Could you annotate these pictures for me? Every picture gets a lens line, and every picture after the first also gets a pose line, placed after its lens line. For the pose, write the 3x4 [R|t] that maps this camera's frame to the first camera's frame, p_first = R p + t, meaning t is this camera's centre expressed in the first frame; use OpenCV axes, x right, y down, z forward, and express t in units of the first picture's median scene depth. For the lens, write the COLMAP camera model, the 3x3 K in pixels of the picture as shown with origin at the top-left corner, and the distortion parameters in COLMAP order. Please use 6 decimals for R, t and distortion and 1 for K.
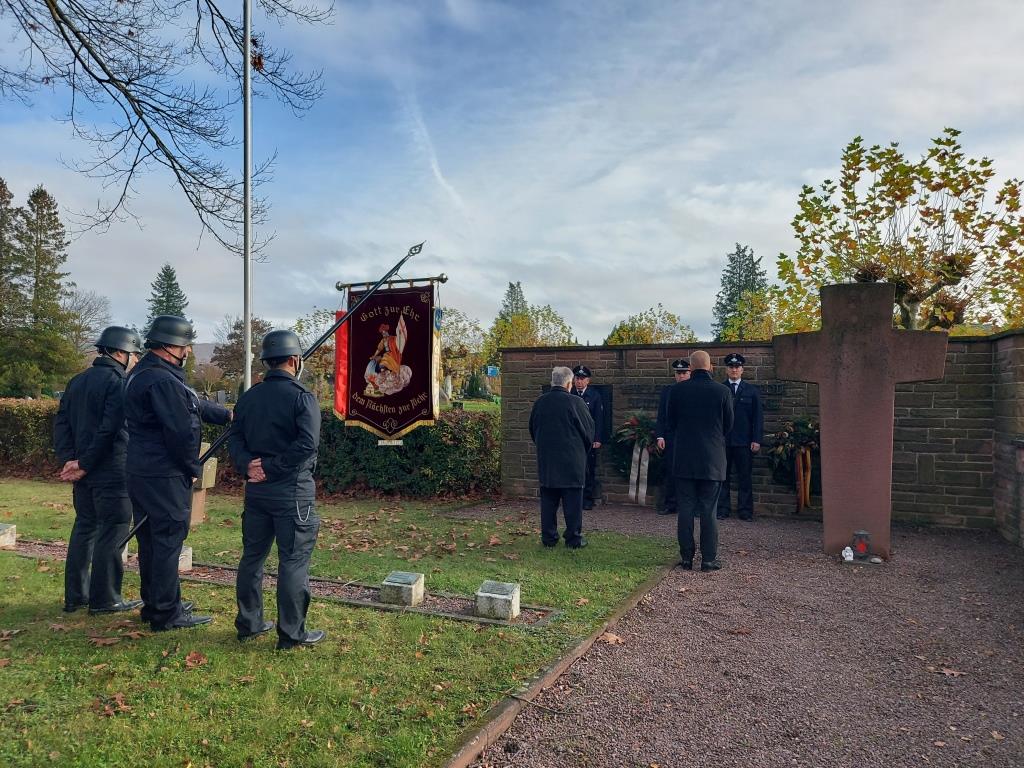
lens RADIAL K [[750.1, 0, 512.0], [0, 750.1, 384.0], [0, 0, 1]] dist [0.060107, -0.076526]
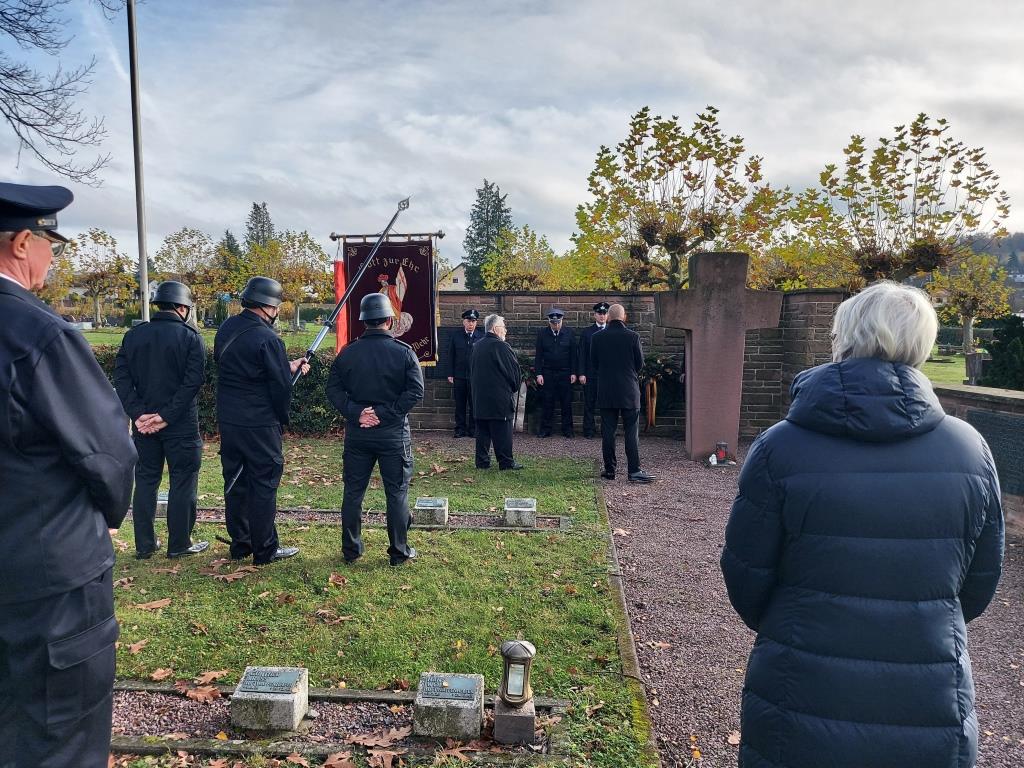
lens RADIAL K [[750.1, 0, 512.0], [0, 750.1, 384.0], [0, 0, 1]] dist [0.060107, -0.076526]
pose [[0.935032, -0.025564, 0.353640, -0.245621], [-0.008797, 0.995418, 0.095215, -0.021157], [-0.354454, -0.092140, 0.930523, -0.063133]]
